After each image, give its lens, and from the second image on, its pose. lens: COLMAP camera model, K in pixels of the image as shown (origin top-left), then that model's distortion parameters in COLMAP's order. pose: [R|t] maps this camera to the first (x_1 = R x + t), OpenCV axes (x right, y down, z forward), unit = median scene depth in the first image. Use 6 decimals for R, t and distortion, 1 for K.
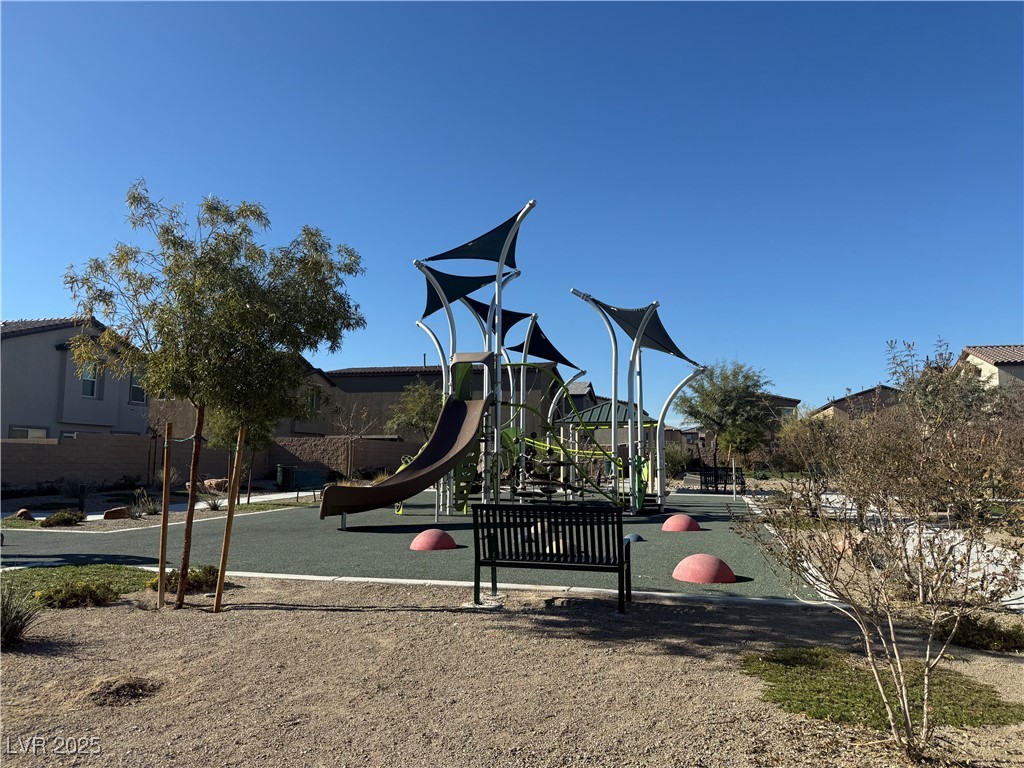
lens RADIAL K [[719.6, 0, 515.6], [0, 719.6, 385.1], [0, 0, 1]] dist [0.042599, -0.048659]
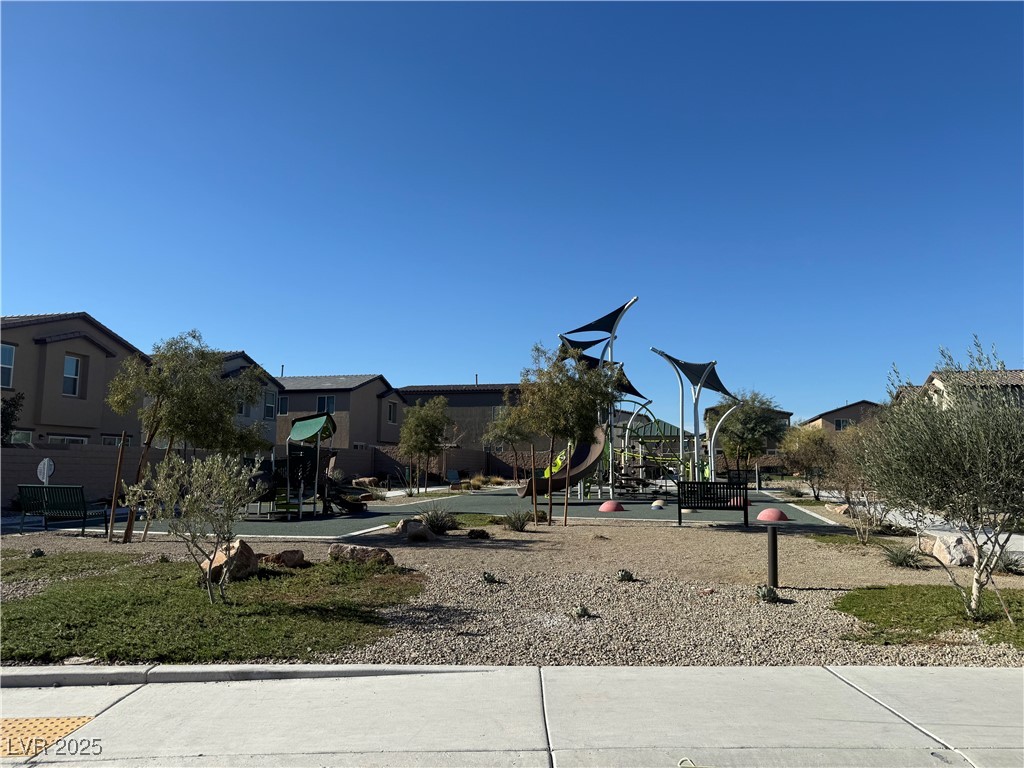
lens RADIAL K [[719.6, 0, 508.0], [0, 719.6, 382.7], [0, 0, 1]] dist [0.042599, -0.048659]
pose [[0.999945, 0.003450, 0.009871, -0.231207], [-0.003346, 0.999938, -0.010607, -0.045294], [-0.009907, 0.010574, 0.999895, -0.476317]]
